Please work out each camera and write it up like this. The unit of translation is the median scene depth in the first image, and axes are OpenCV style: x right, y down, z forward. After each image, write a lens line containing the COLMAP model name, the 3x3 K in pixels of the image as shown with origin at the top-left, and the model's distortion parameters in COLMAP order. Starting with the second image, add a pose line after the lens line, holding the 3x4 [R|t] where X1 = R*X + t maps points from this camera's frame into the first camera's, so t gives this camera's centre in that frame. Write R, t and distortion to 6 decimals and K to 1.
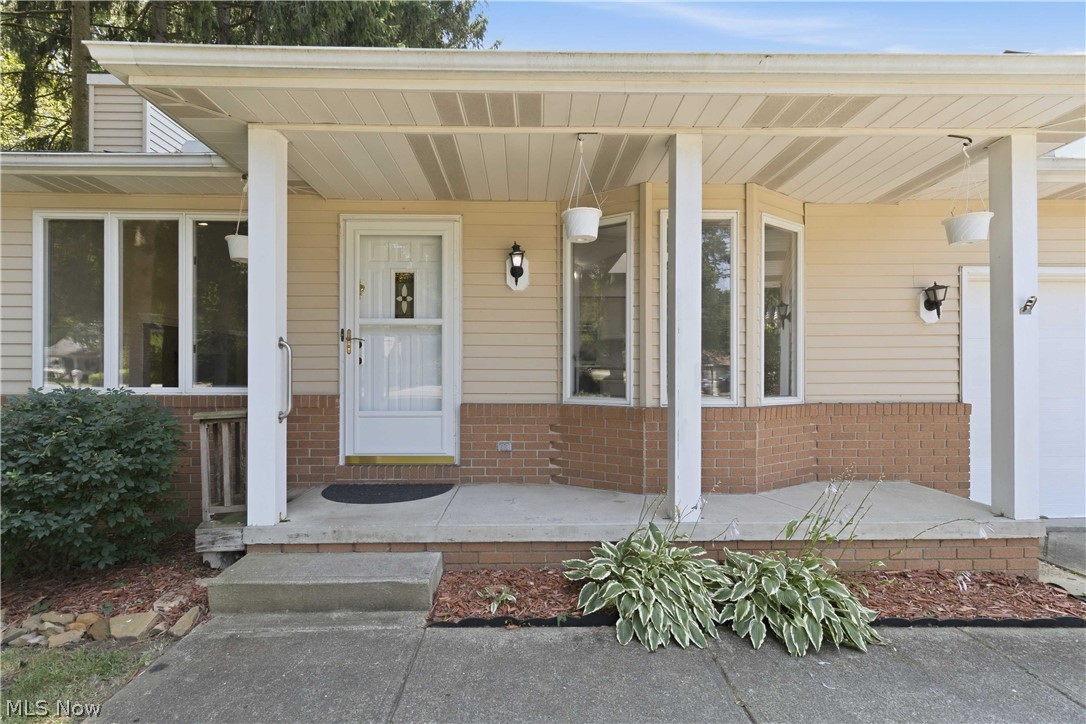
lens RADIAL K [[565.9, 0, 543.0], [0, 565.9, 362.0], [0, 0, 1]] dist [-0.000142, 0.000040]
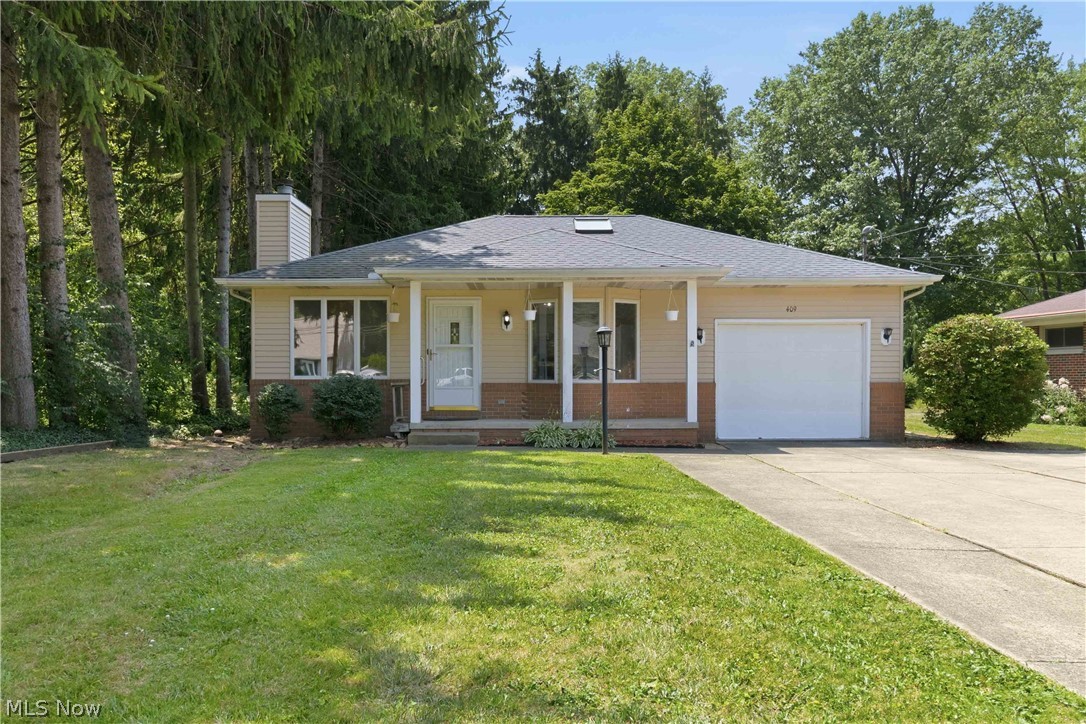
lens RADIAL K [[623.0, 0, 543.0], [0, 623.0, 362.0], [0, 0, 1]] dist [-0.000611, -0.000459]
pose [[0.999991, -0.002706, -0.003320, 0.101704], [0.002713, 0.999994, 0.002020, -0.012438], [0.003315, -0.002029, 0.999992, -1.424625]]
